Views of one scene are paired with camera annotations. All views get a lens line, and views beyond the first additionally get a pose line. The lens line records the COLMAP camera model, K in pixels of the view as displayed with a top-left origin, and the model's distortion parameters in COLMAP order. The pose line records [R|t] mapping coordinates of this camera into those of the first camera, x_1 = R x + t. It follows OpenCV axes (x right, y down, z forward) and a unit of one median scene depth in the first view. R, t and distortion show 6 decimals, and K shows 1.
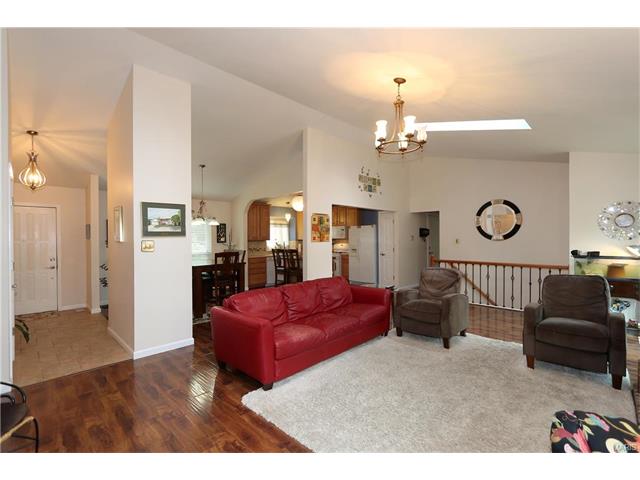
lens RADIAL K [[294.4, 0, 315.3], [0, 294.4, 241.2], [0, 0, 1]] dist [0.010412, -0.004663]
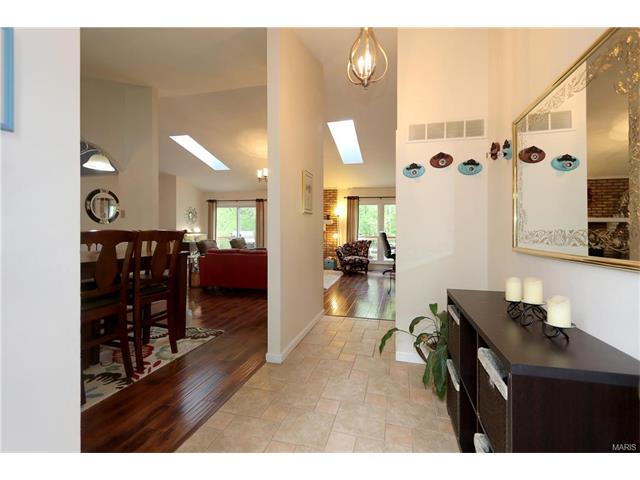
lens RADIAL K [[294.4, 0, 331.0], [0, 294.4, 232.8], [0, 0, 1]] dist [0.010412, -0.004663]
pose [[-0.540406, -0.012183, 0.841316, -0.887097], [-0.009022, 0.999922, 0.008685, 0.017089], [-0.841356, -0.002897, -0.540474, 0.873023]]
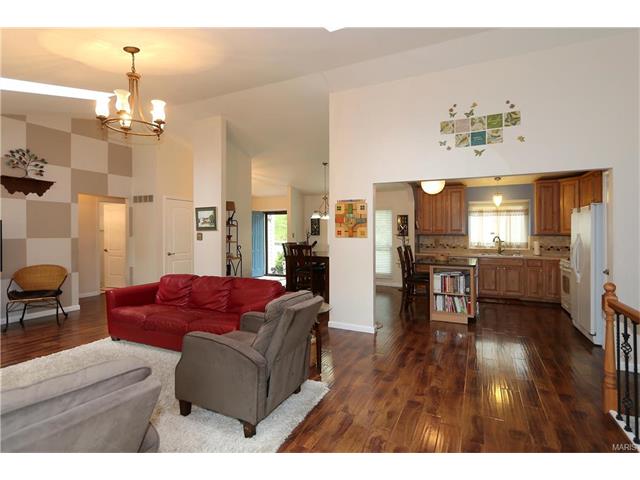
lens RADIAL K [[312.7, 0, 328.8], [0, 312.7, 229.2], [0, 0, 1]] dist [0.001251, 0.000214]
pose [[0.354284, 0.000556, -0.935138, 0.640698], [-0.012365, 0.999915, -0.004090, -0.013280], [0.935056, 0.013011, 0.354261, 0.586660]]
